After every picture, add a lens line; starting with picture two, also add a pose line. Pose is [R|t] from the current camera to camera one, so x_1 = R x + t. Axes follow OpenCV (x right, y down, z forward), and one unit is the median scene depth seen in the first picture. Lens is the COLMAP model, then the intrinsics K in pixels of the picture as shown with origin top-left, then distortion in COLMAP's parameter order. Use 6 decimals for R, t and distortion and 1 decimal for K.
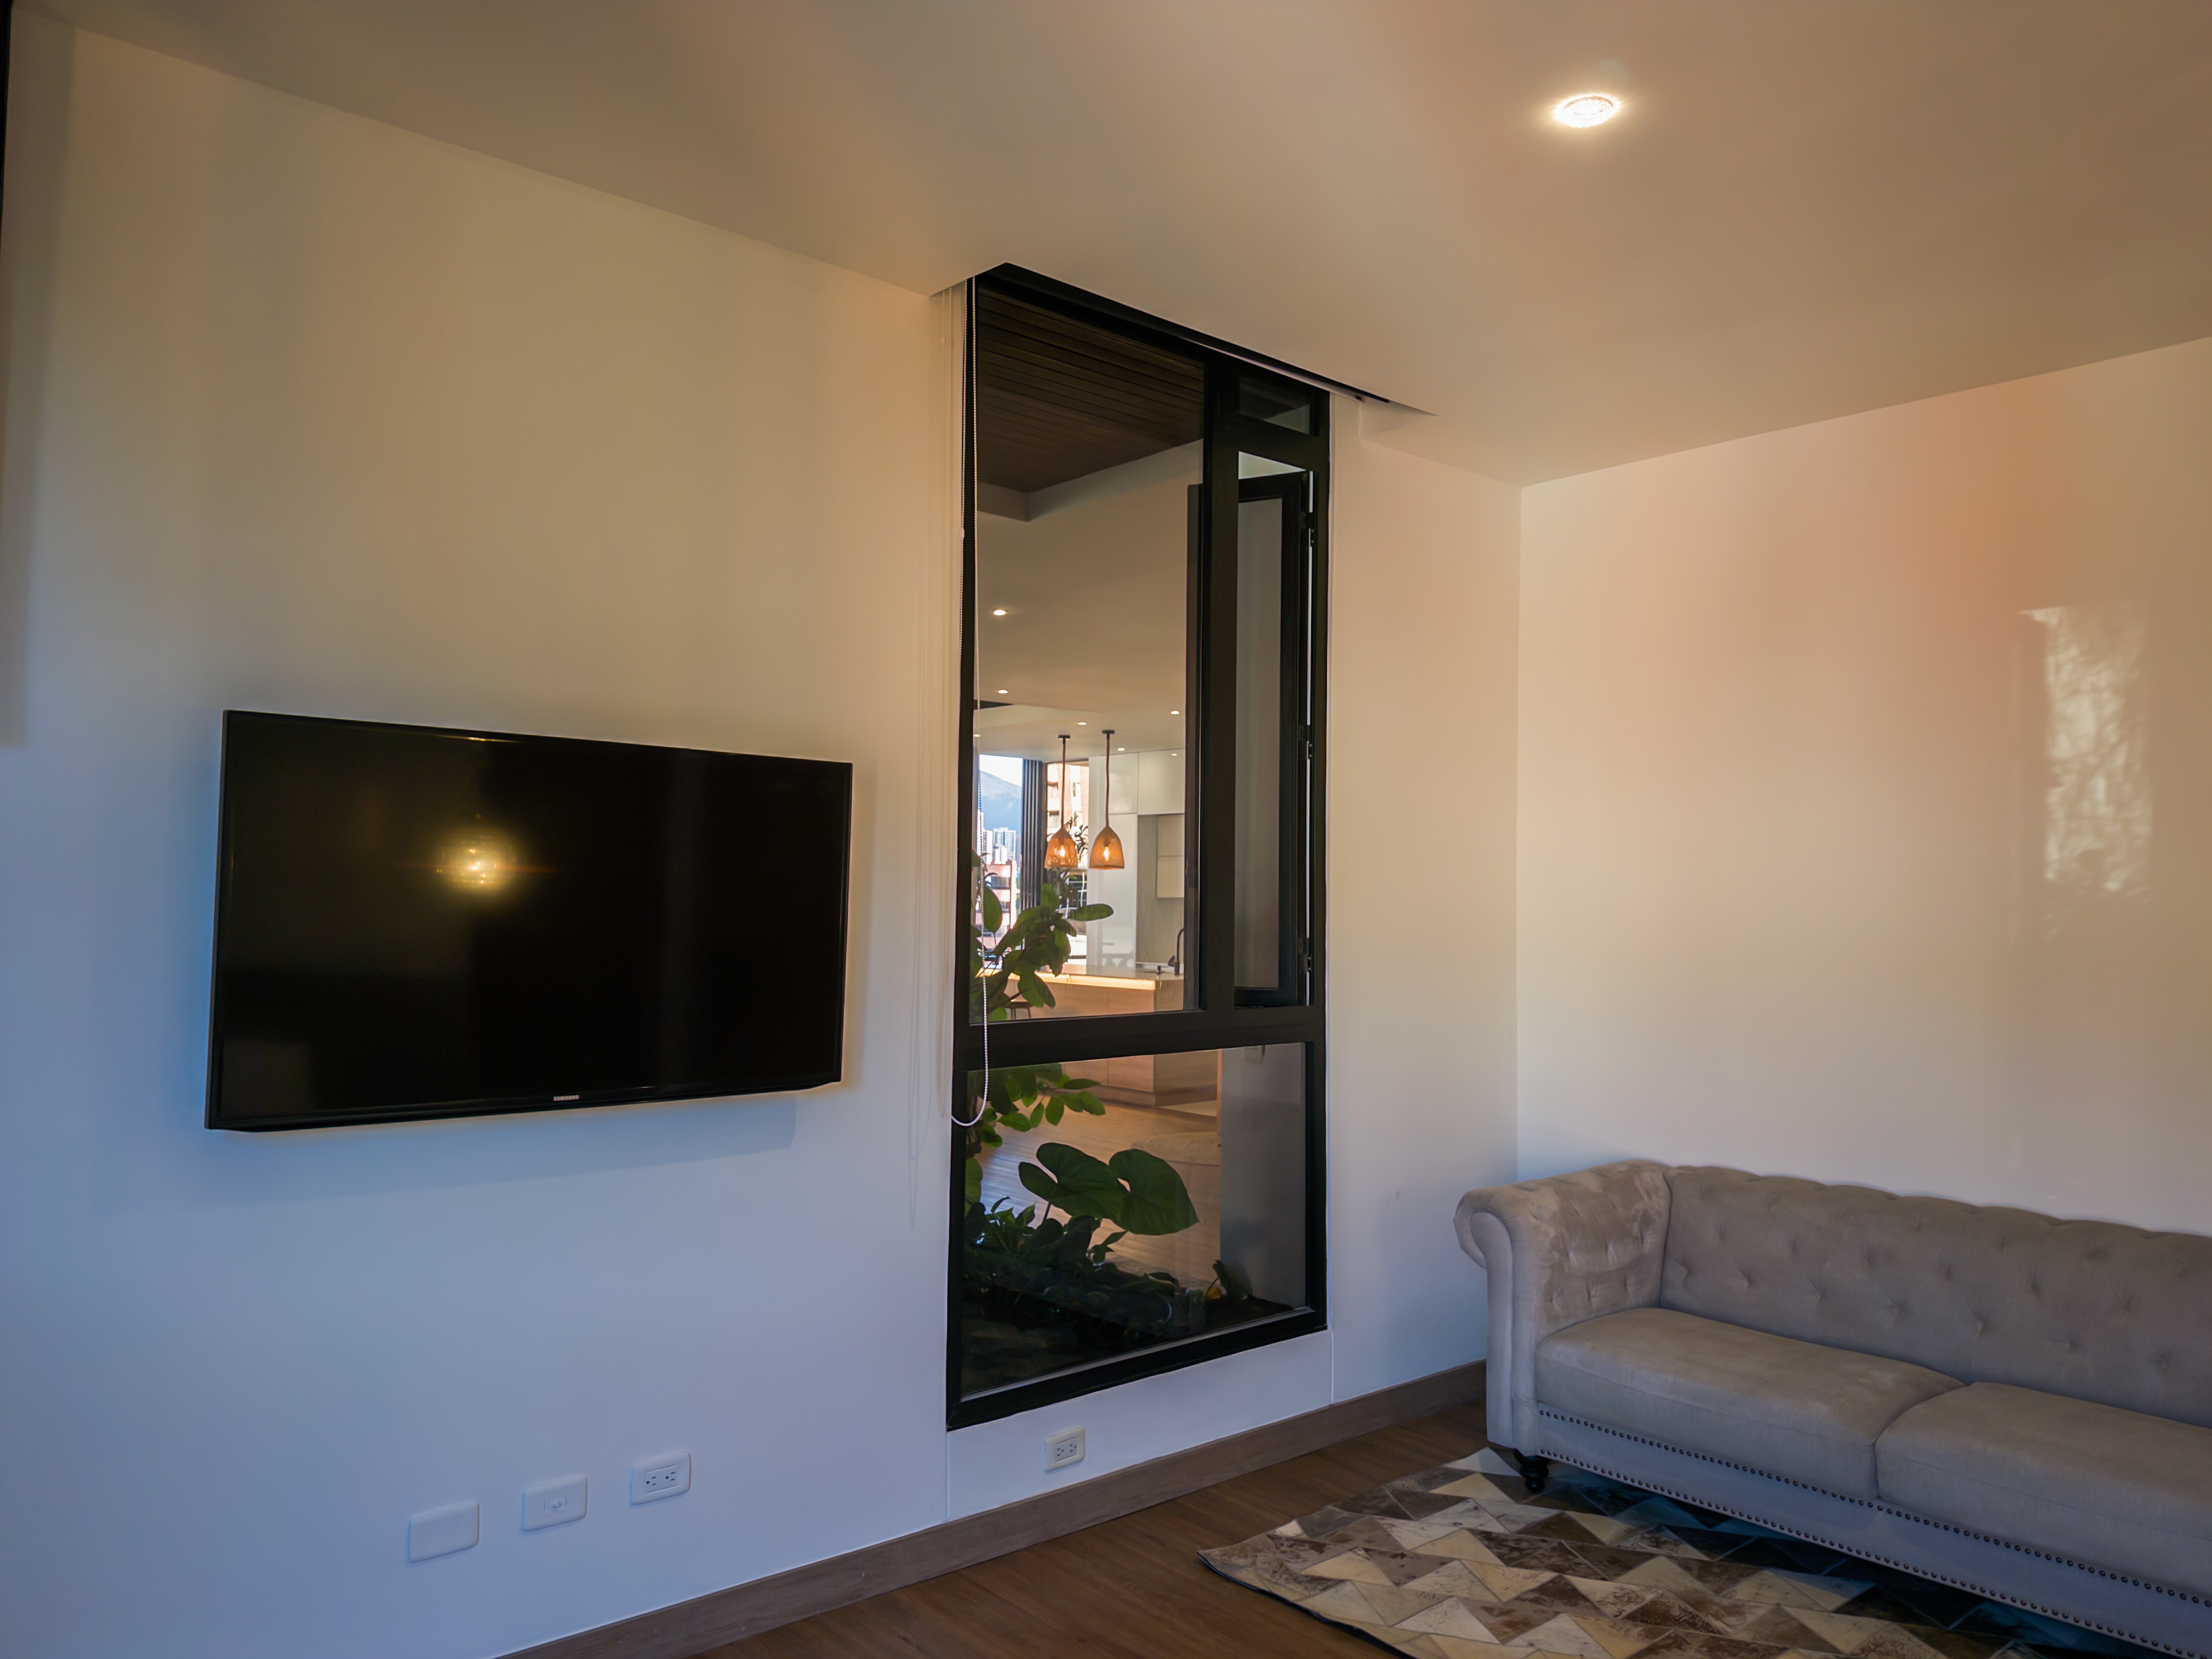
lens RADIAL K [[1572.2, 0, 1106.0], [0, 1572.2, 829.5], [0, 0, 1]] dist [-0.003151, -0.002407]
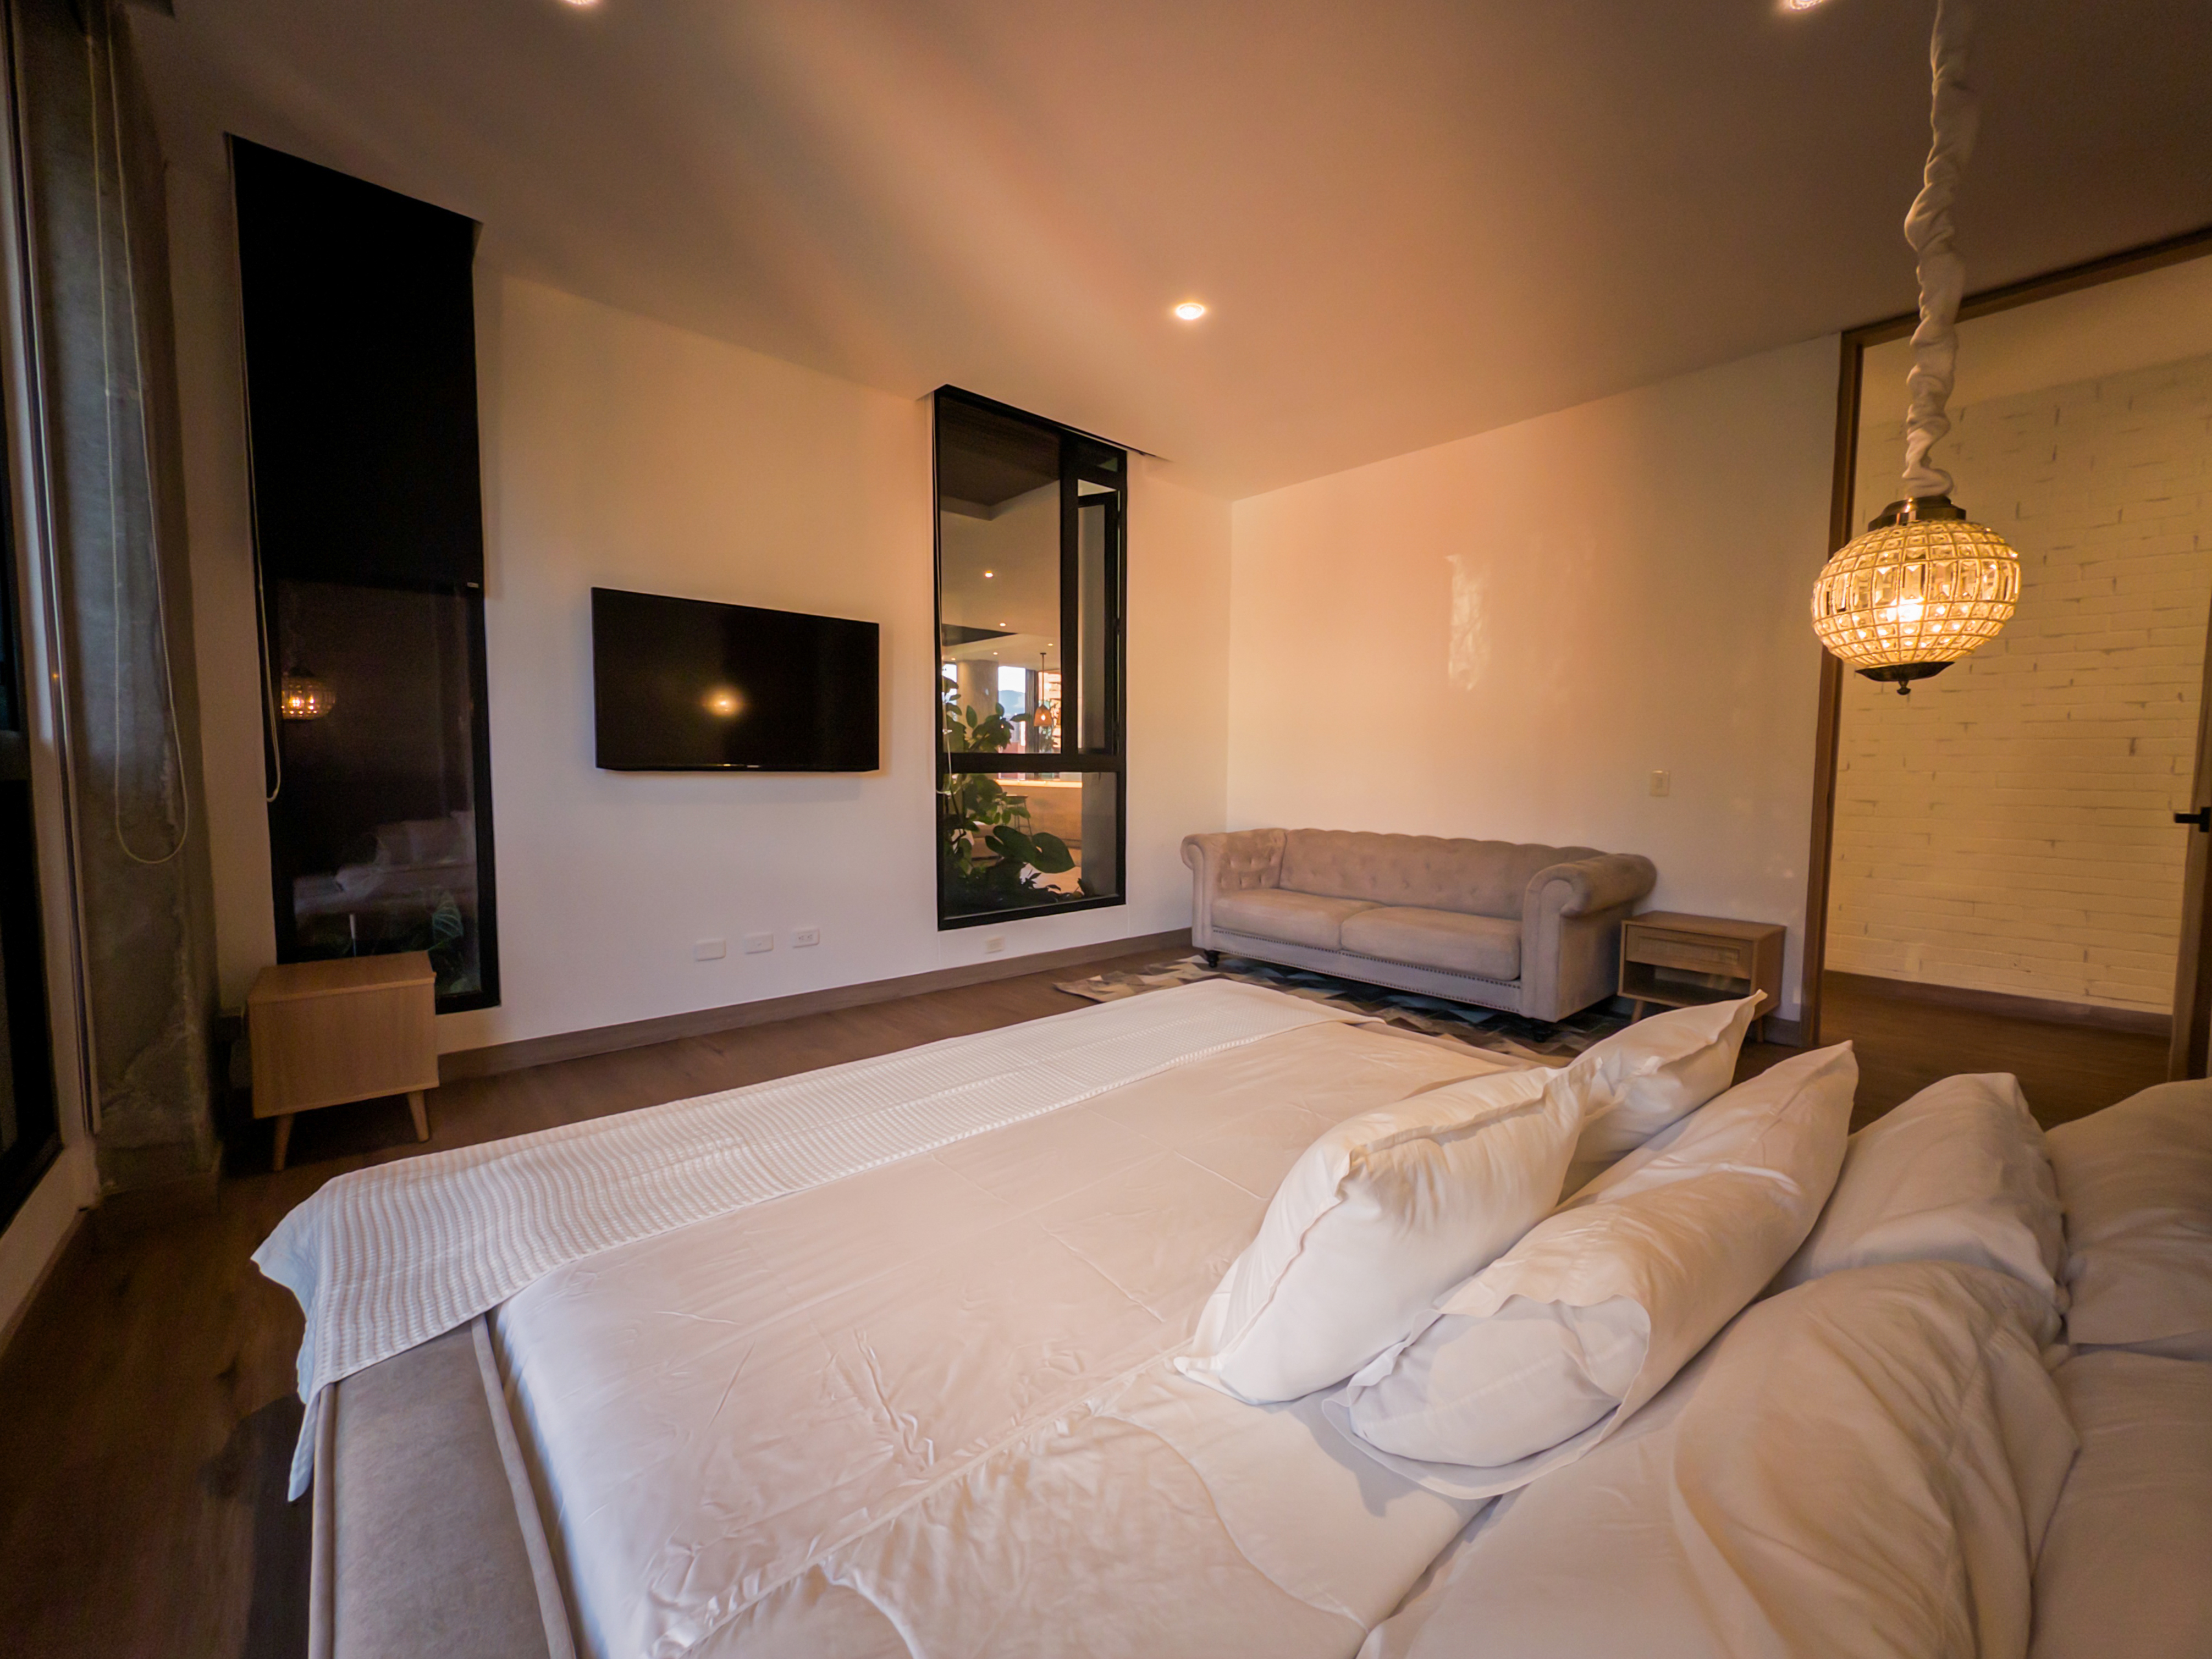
lens RADIAL K [[882.6, 0, 1106.1], [0, 882.6, 822.7], [0, 0, 1]] dist [-0.000248, -0.000209]
pose [[0.999569, -0.012949, 0.026343, 0.089543], [0.009636, 0.992459, 0.122200, 0.063403], [-0.027727, -0.121893, 0.992156, -0.198556]]
